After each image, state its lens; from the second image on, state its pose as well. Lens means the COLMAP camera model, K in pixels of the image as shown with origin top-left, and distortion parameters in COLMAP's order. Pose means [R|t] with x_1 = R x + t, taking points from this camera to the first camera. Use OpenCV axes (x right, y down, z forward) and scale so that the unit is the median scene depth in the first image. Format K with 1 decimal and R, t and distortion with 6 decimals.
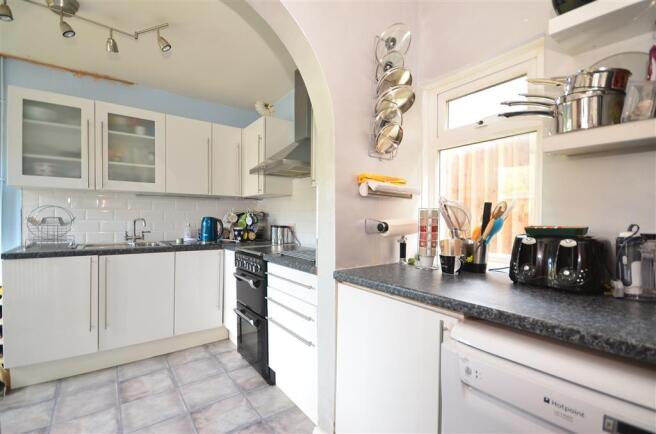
lens RADIAL K [[294.0, 0, 328.0], [0, 294.0, 217.0], [0, 0, 1]] dist [-0.000134, -0.000017]
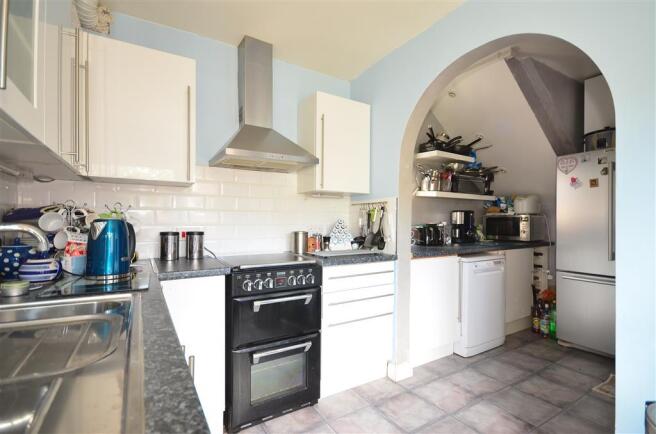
lens RADIAL K [[315.3, 0, 328.0], [0, 315.3, 217.0], [0, 0, 1]] dist [0.001874, 0.000132]
pose [[0.104705, 0.008036, 0.994471, -1.231793], [-0.002820, 0.999966, -0.007784, -0.000060], [-0.994499, -0.001990, 0.104724, 0.907963]]
